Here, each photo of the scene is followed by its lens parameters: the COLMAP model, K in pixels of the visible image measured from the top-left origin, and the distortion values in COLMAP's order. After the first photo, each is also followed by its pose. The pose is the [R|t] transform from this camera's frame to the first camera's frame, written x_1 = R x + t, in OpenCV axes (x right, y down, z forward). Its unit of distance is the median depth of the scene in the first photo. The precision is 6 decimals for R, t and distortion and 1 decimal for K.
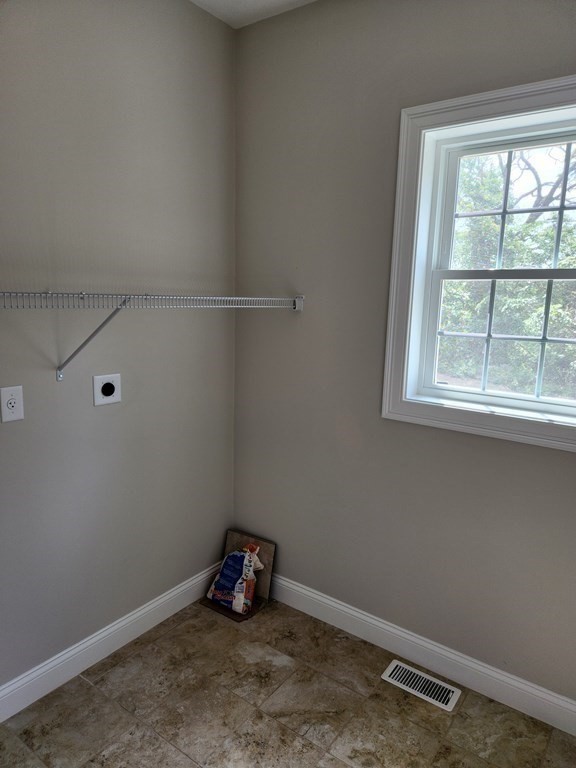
lens RADIAL K [[518.7, 0, 286.2], [0, 518.7, 380.8], [0, 0, 1]] dist [0.062262, -0.052712]
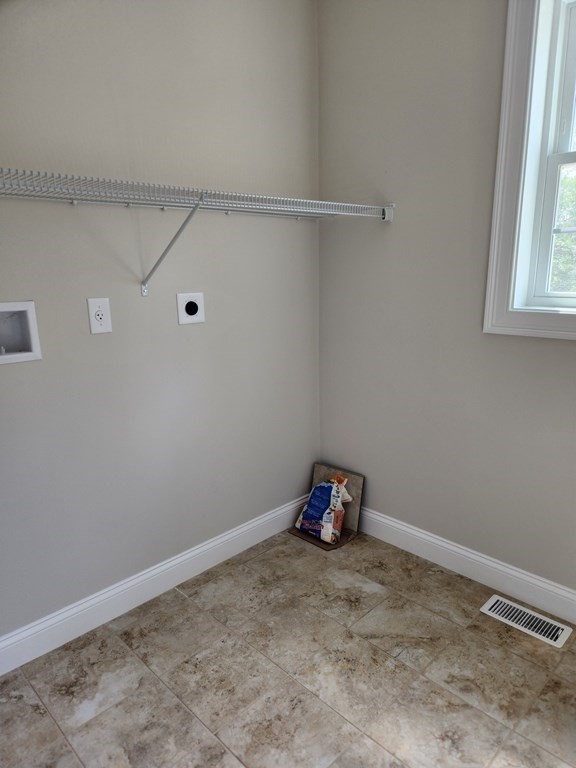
lens RADIAL K [[518.7, 0, 288.4], [0, 518.7, 384.2], [0, 0, 1]] dist [0.062262, -0.052712]
pose [[0.986740, -0.005334, -0.162220, -0.002203], [0.016528, 0.997567, 0.067731, 0.095913], [0.161464, -0.069514, 0.984427, 0.052103]]
